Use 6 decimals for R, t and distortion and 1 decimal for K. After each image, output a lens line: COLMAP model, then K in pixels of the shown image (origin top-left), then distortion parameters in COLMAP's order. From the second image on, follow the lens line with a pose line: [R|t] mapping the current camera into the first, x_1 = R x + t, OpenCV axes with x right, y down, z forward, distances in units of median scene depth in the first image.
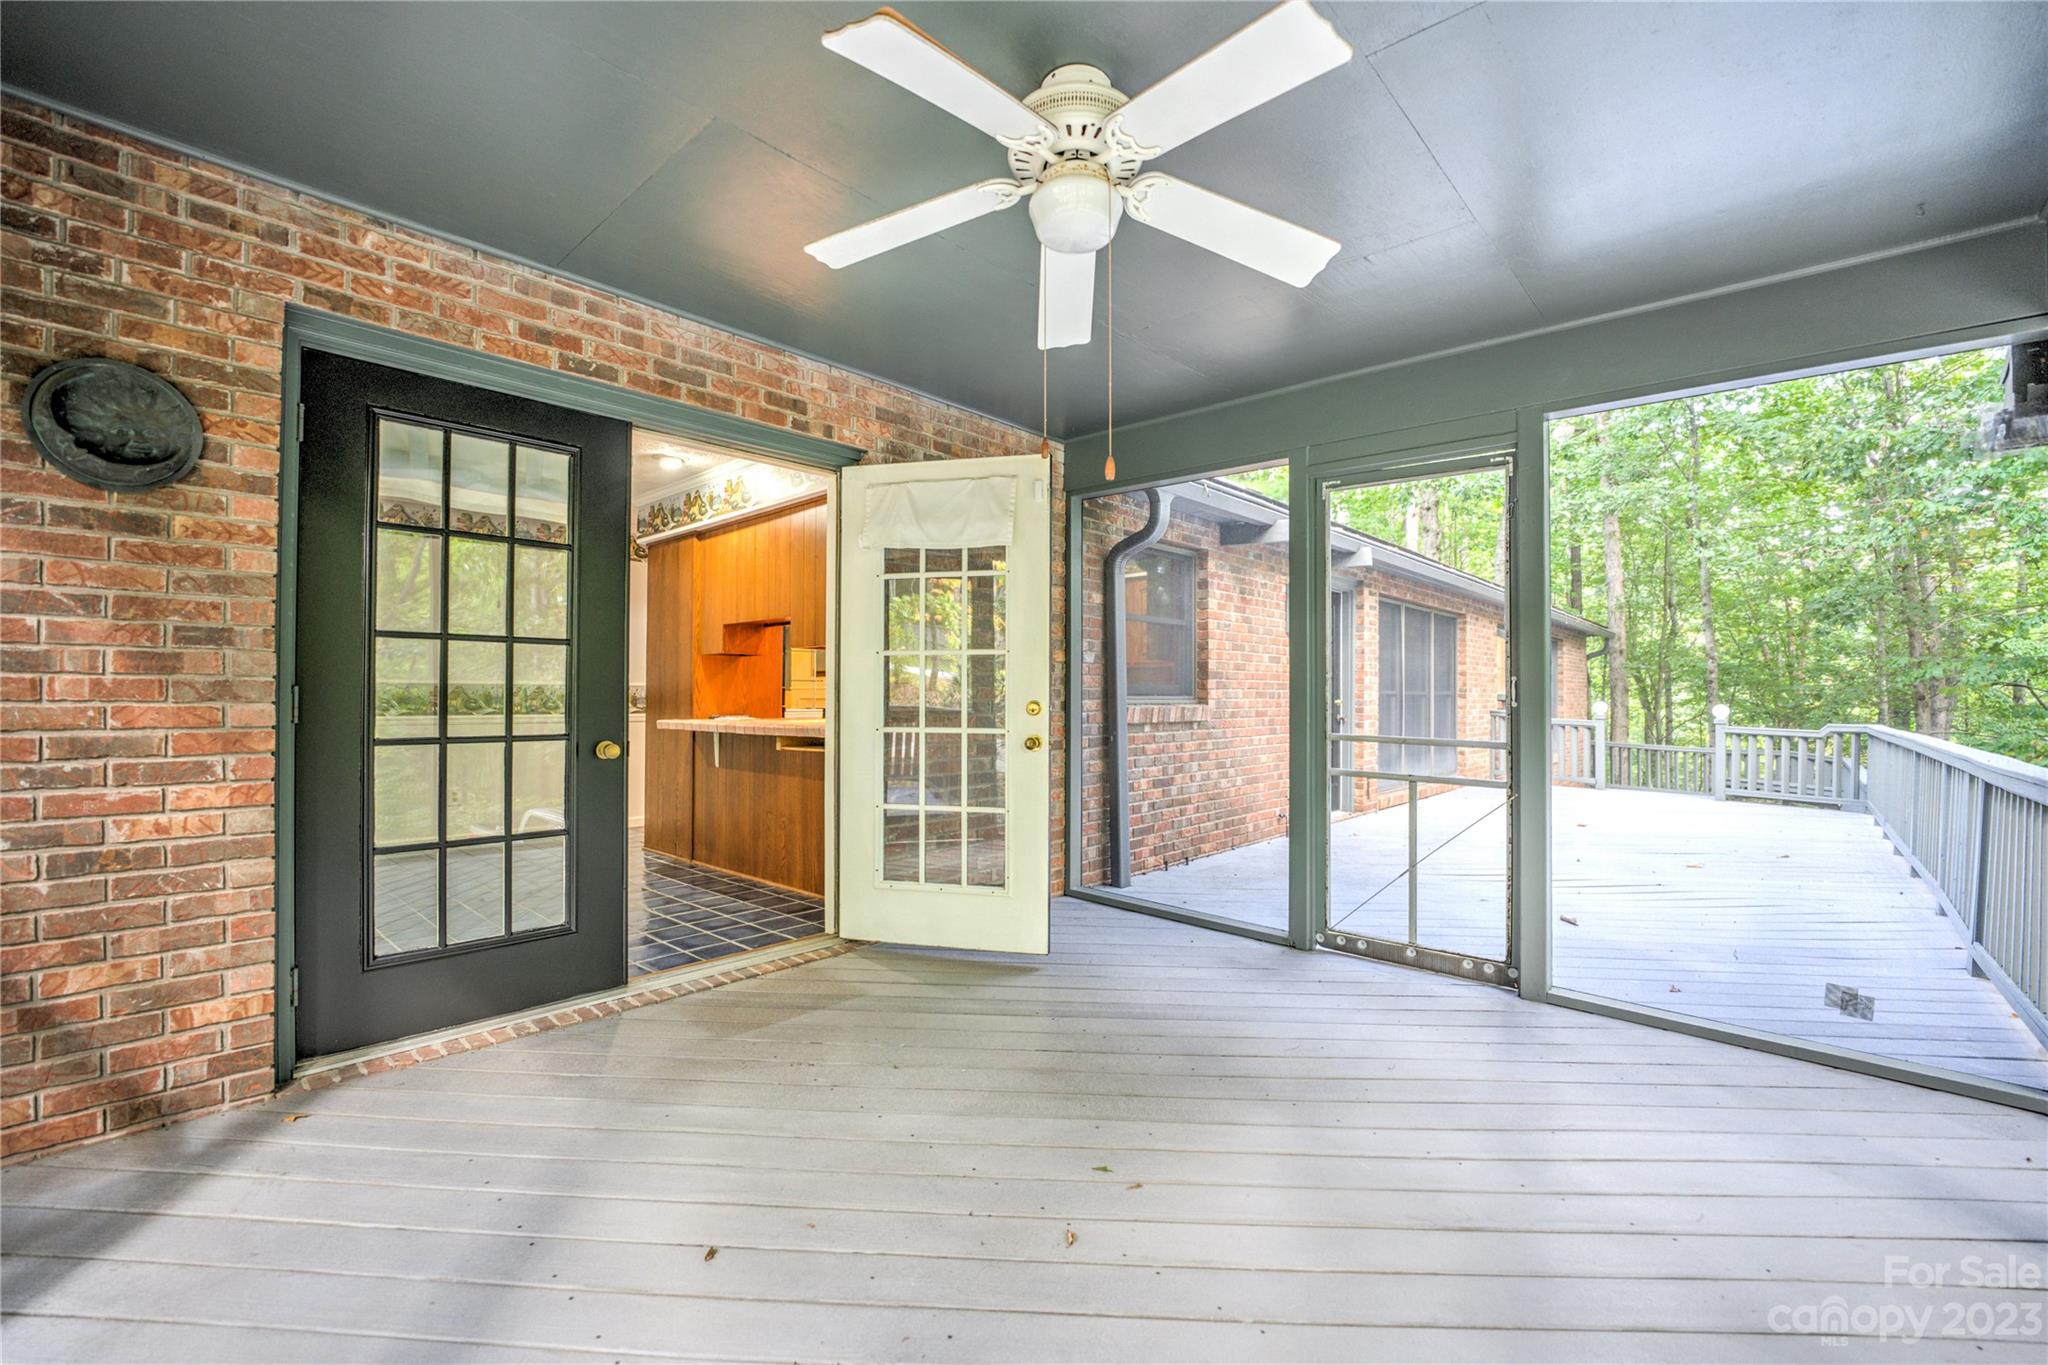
lens RADIAL K [[839.6, 0, 1026.2], [0, 839.6, 691.1], [0, 0, 1]] dist [-0.016245, 0.000041]
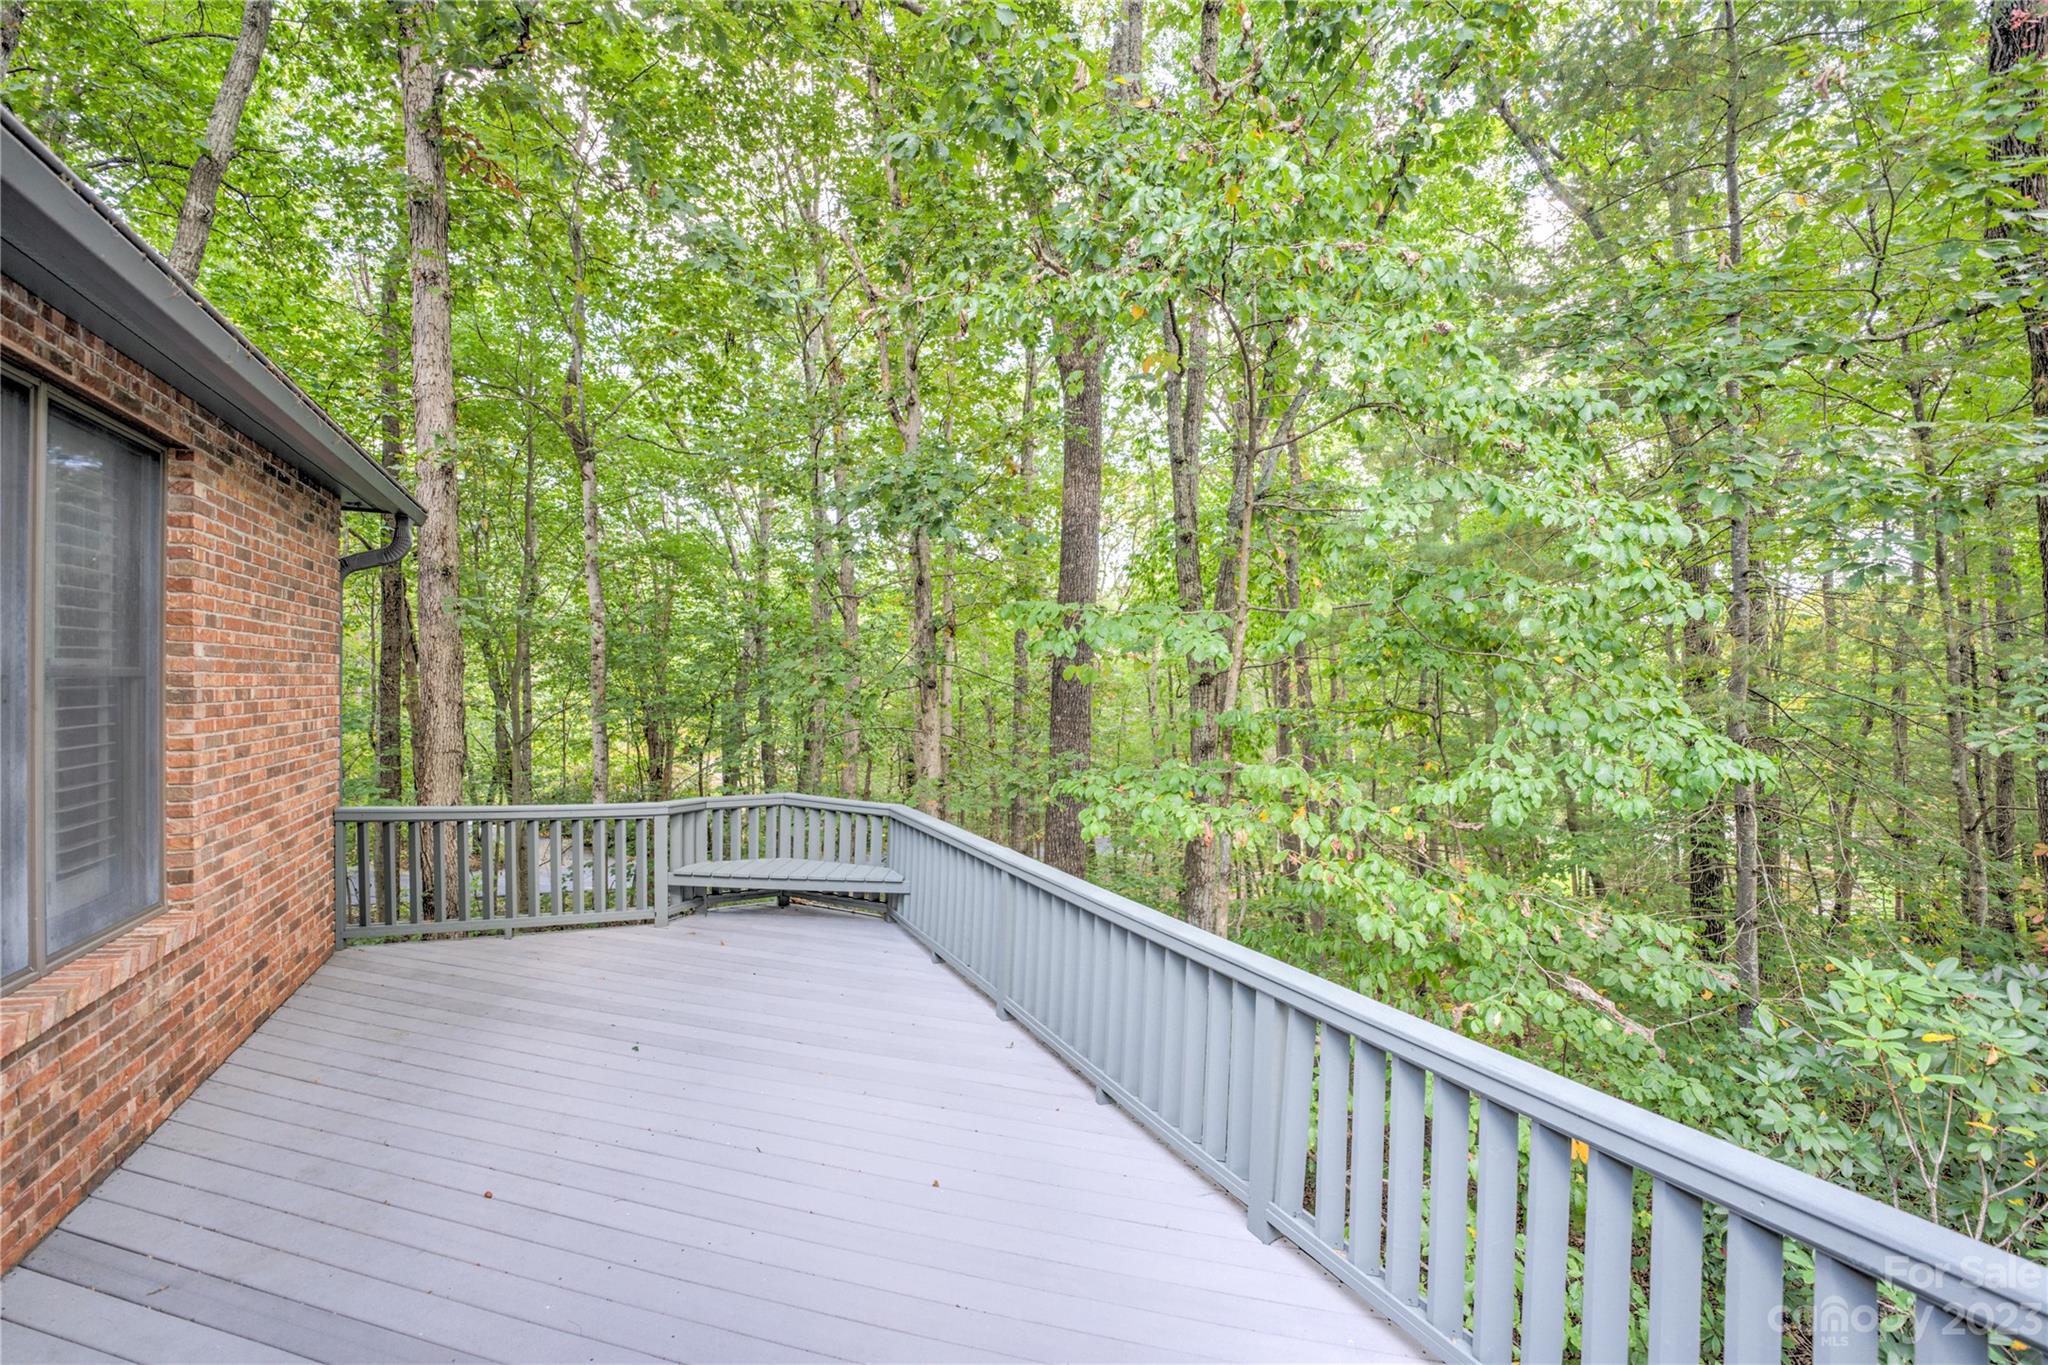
lens RADIAL K [[839.6, 0, 1025.5], [0, 839.6, 686.4], [0, 0, 1]] dist [-0.016245, 0.000041]
pose [[0.356826, -0.010782, 0.934109, 0.253062], [-0.005608, 0.999891, 0.013684, 0.001499], [-0.934154, -0.010121, 0.356726, 0.342780]]
